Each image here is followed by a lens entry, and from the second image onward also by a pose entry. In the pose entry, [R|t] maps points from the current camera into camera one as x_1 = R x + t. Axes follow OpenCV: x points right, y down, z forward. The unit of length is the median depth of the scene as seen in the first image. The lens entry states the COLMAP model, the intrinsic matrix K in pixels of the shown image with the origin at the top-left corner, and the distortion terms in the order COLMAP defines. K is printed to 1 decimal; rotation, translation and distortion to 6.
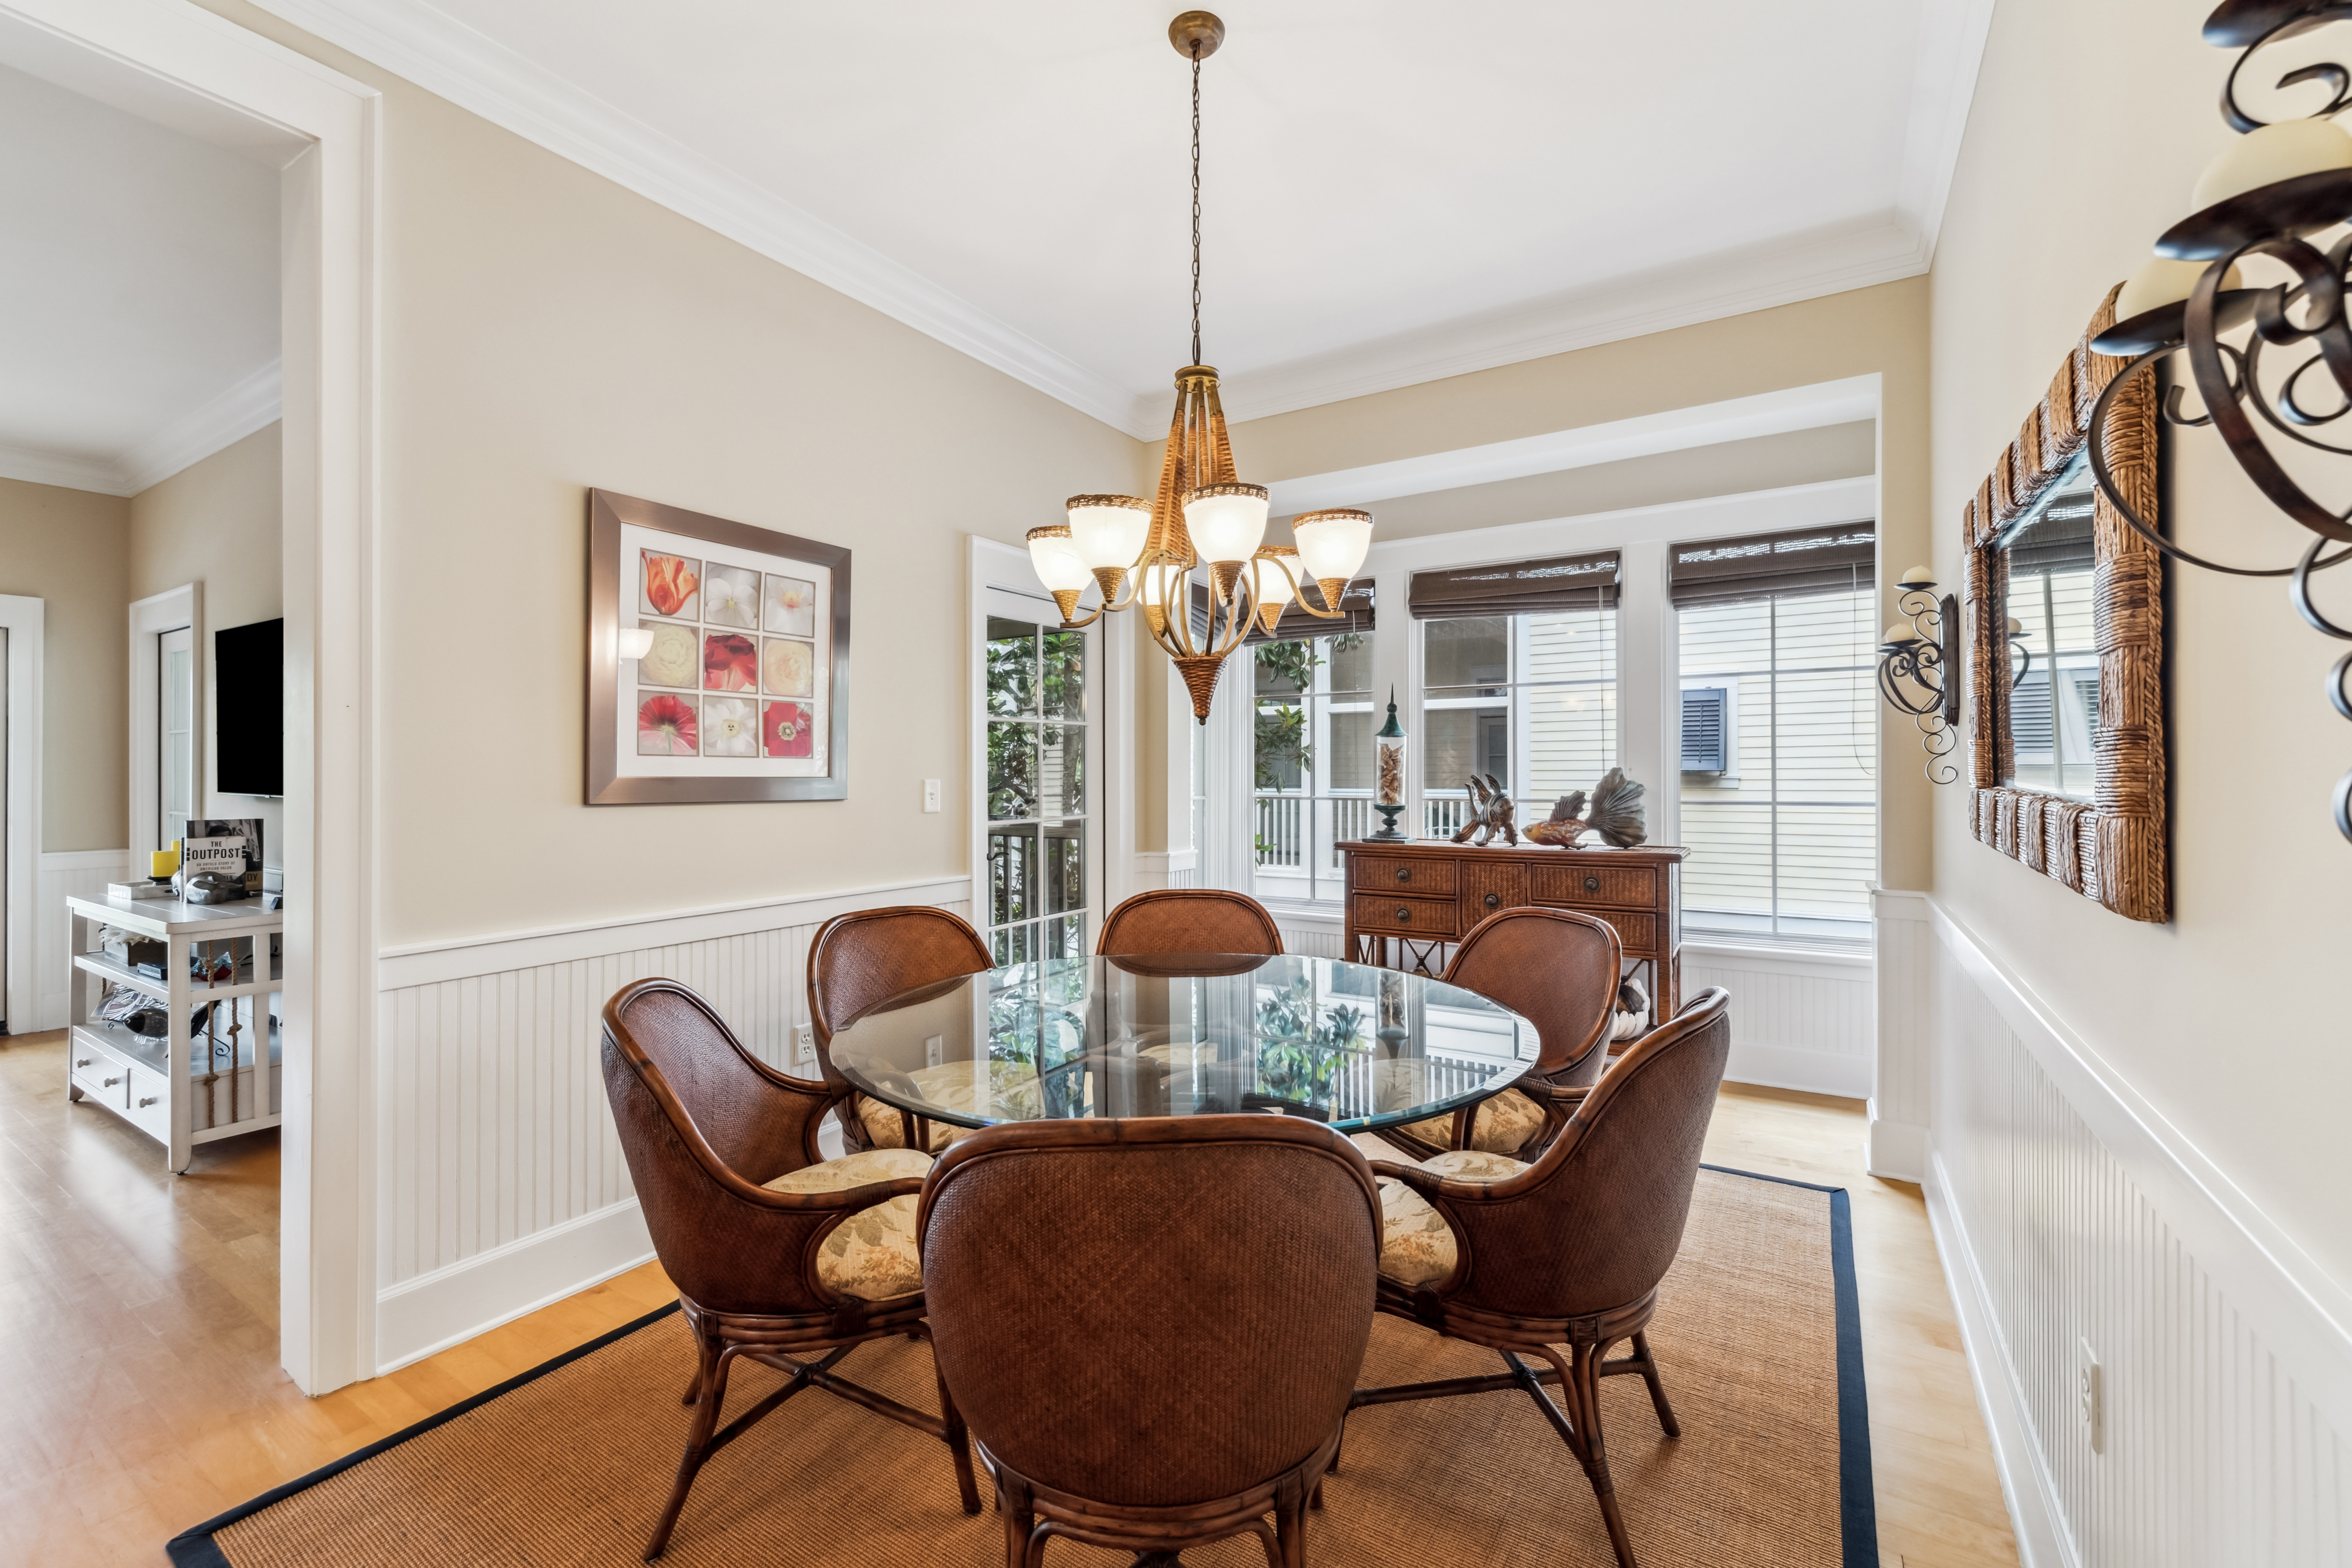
lens RADIAL K [[989.4, 0, 1183.6], [0, 989.4, 771.5], [0, 0, 1]] dist [-0.001448, -0.000109]
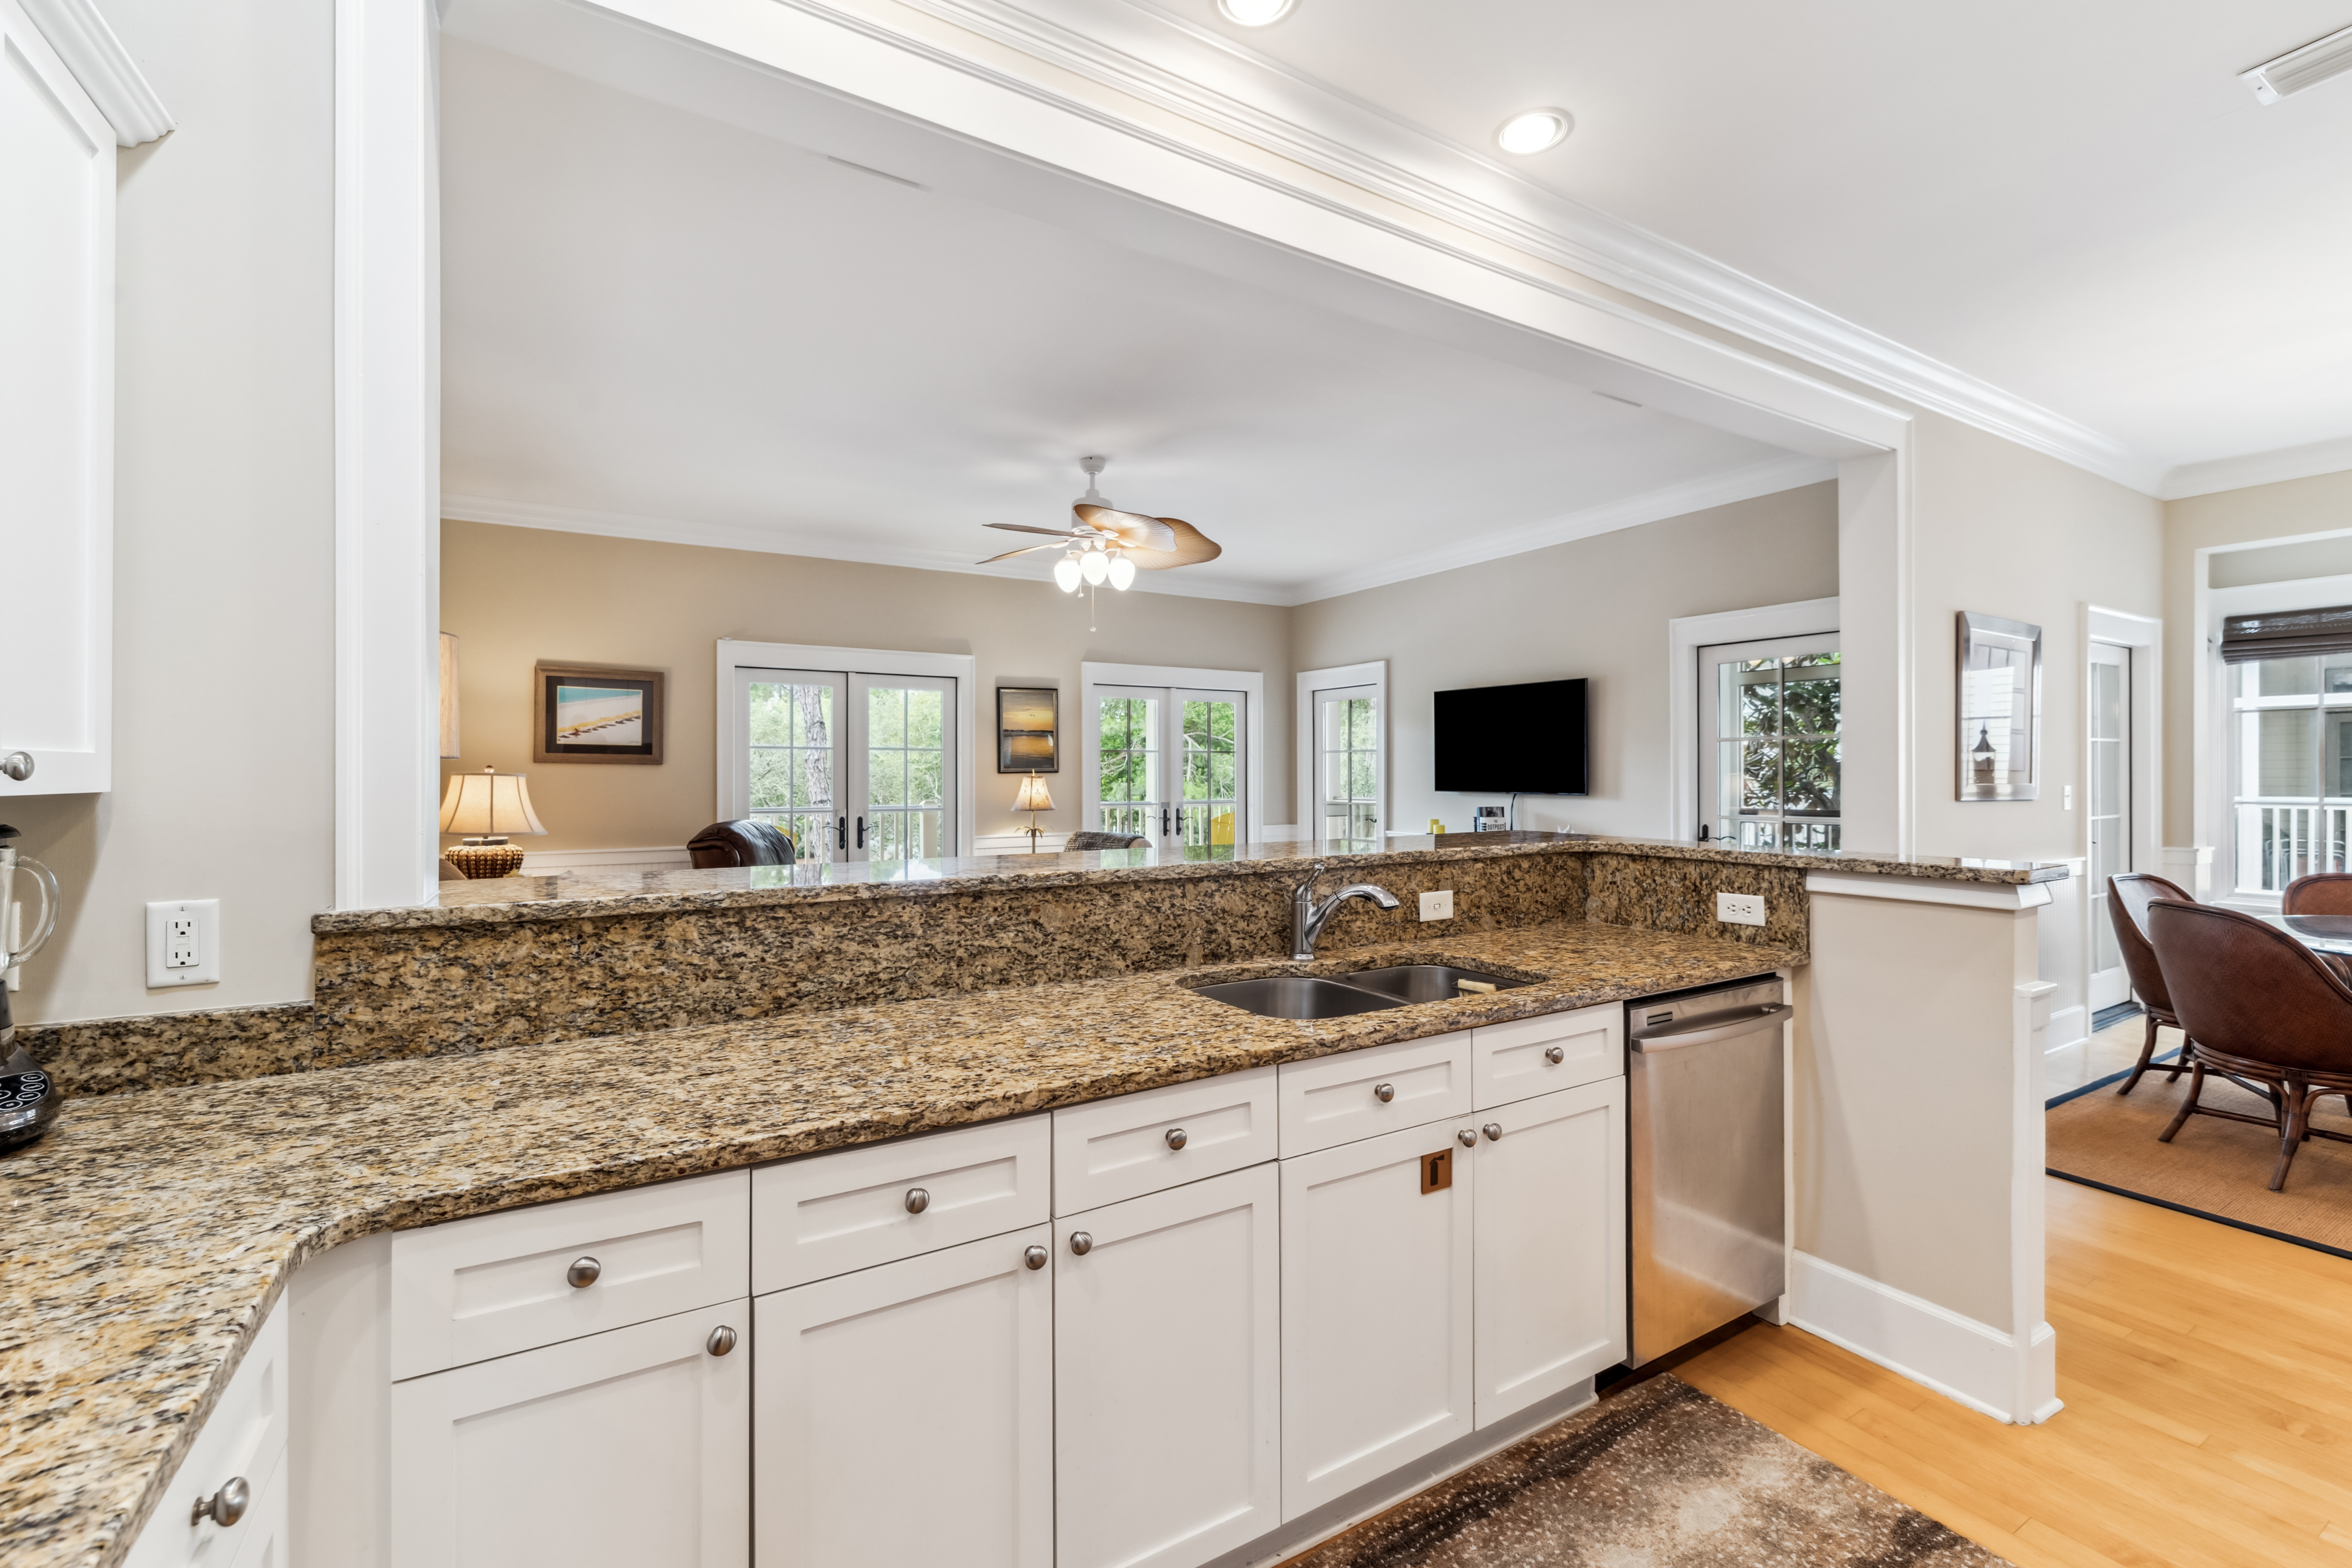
lens RADIAL K [[989.4, 0, 1183.6], [0, 989.4, 771.5], [0, 0, 1]] dist [-0.001448, -0.000109]
pose [[0.893748, 0.001055, -0.448569, -0.534166], [-0.002469, 0.999994, -0.002566, -0.004040], [0.448563, 0.003401, 0.893745, -0.565421]]
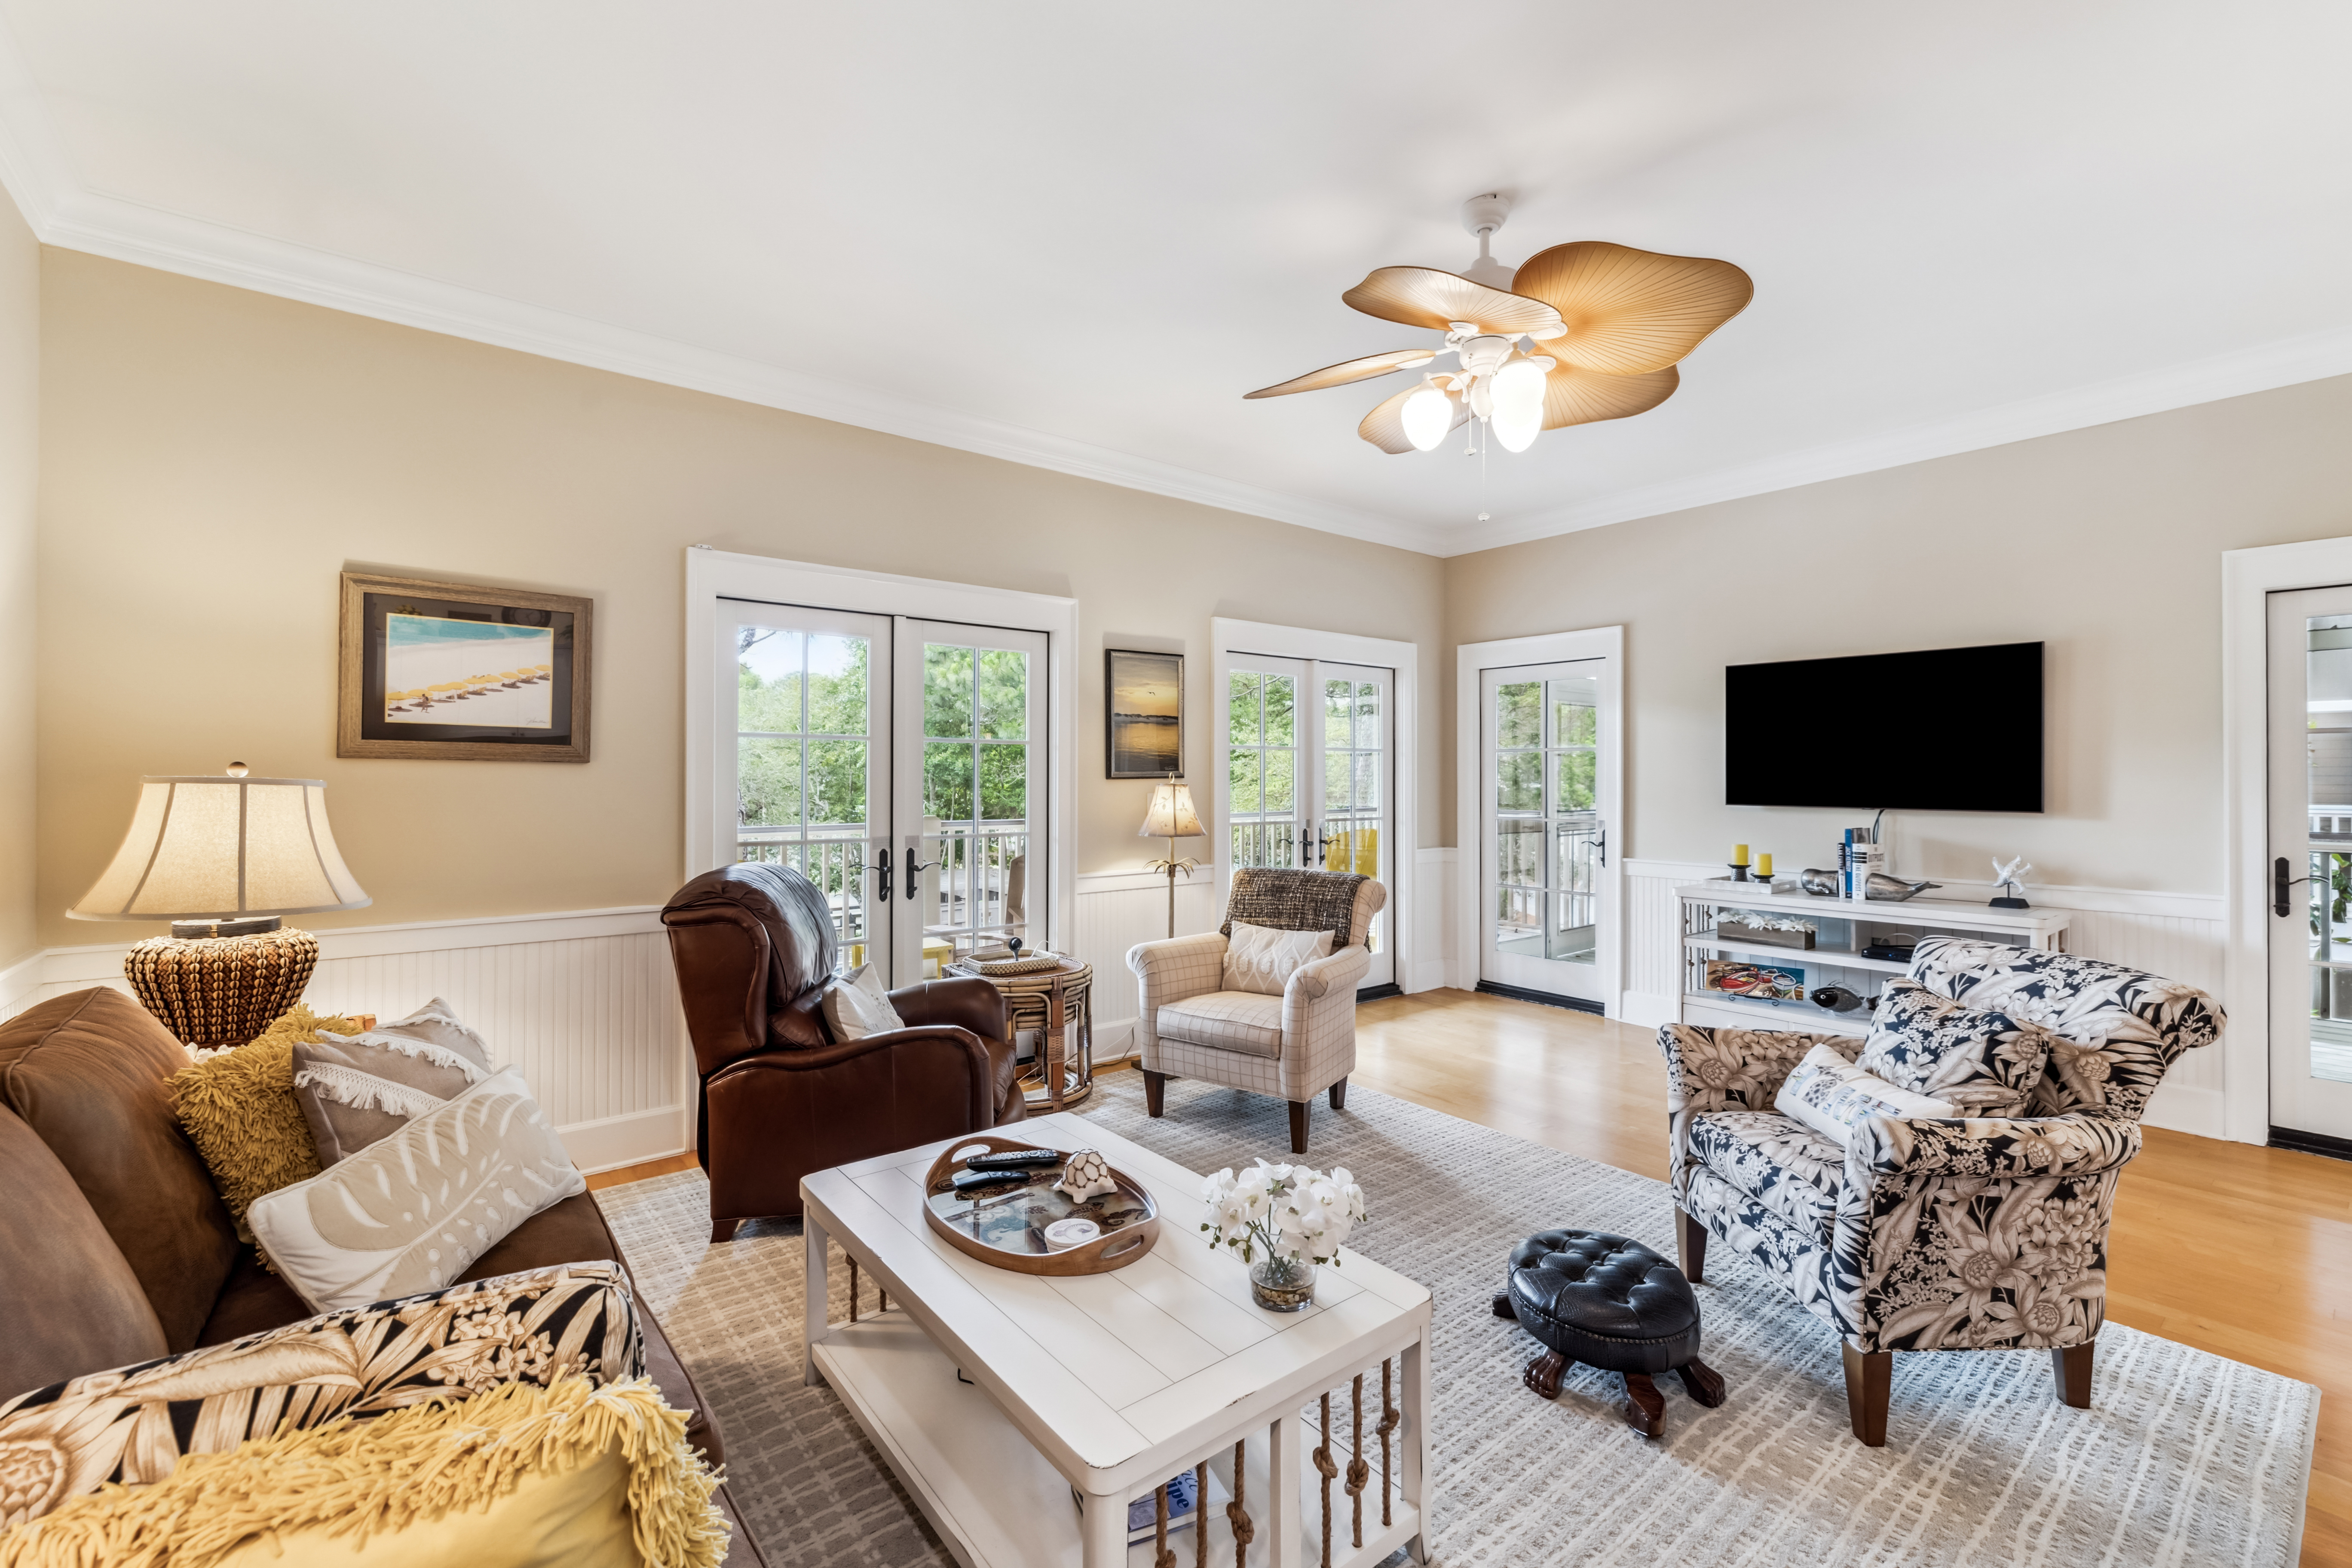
lens RADIAL K [[989.4, 0, 1183.6], [0, 989.4, 771.5], [0, 0, 1]] dist [-0.001448, -0.000109]
pose [[0.947920, 0.001213, -0.318507, -1.056121], [-0.003619, 0.999969, -0.006965, -0.005095], [0.318489, 0.007755, 0.947895, -0.276679]]
